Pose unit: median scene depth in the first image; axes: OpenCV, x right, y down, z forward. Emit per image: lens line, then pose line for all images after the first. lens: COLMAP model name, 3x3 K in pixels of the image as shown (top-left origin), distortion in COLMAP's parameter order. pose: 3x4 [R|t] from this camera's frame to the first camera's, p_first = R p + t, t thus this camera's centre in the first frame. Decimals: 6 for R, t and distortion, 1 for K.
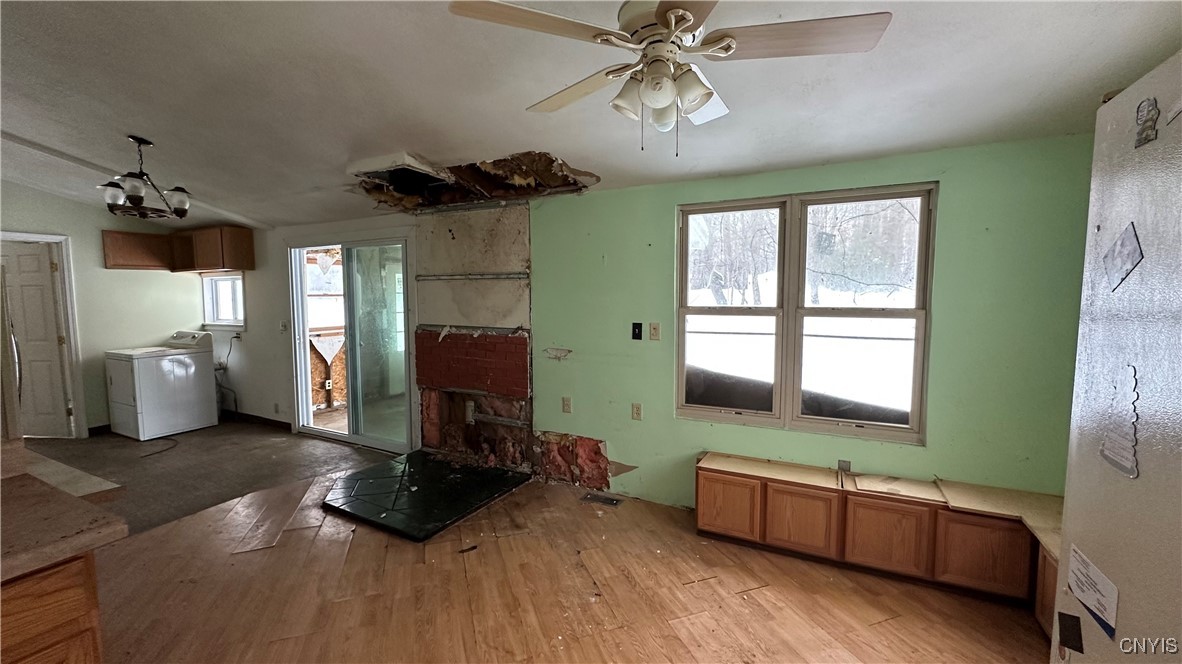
lens RADIAL K [[475.7, 0, 591.0], [0, 475.7, 331.0], [0, 0, 1]] dist [0.001238, 0.000153]
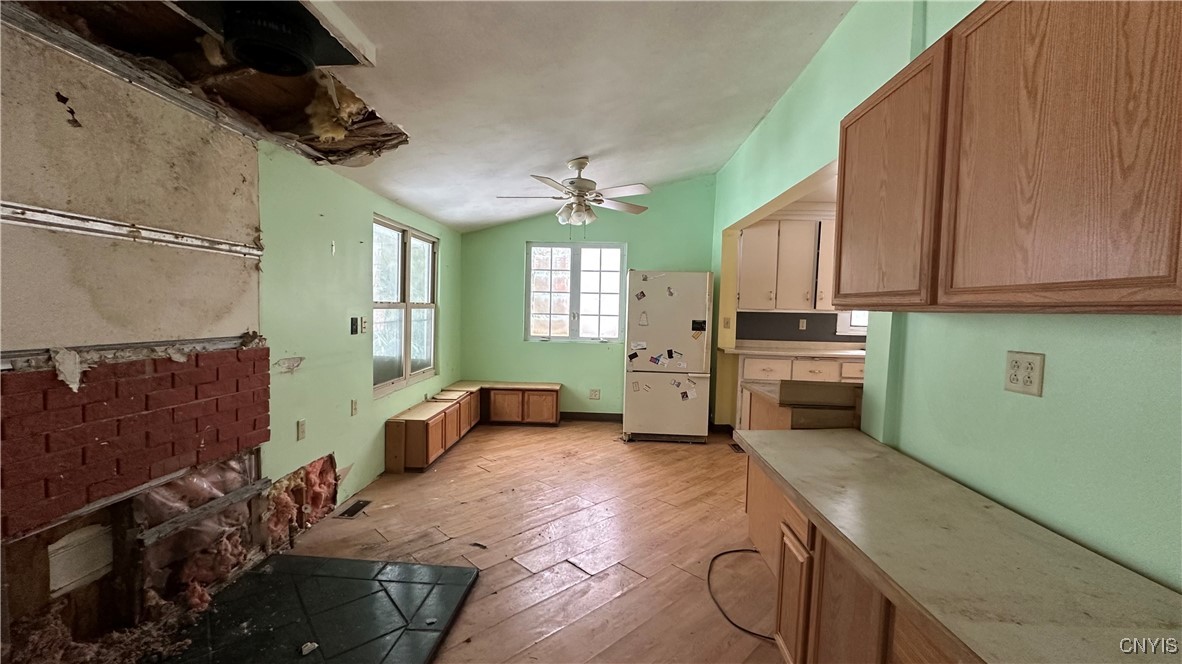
lens RADIAL K [[475.7, 0, 589.7], [0, 475.7, 334.0], [0, 0, 1]] dist [0.001238, 0.000153]
pose [[-0.426708, -0.055624, 0.902677, -0.924151], [0.045425, 0.995529, 0.082819, -0.039739], [-0.903248, 0.076344, -0.422273, 0.884688]]
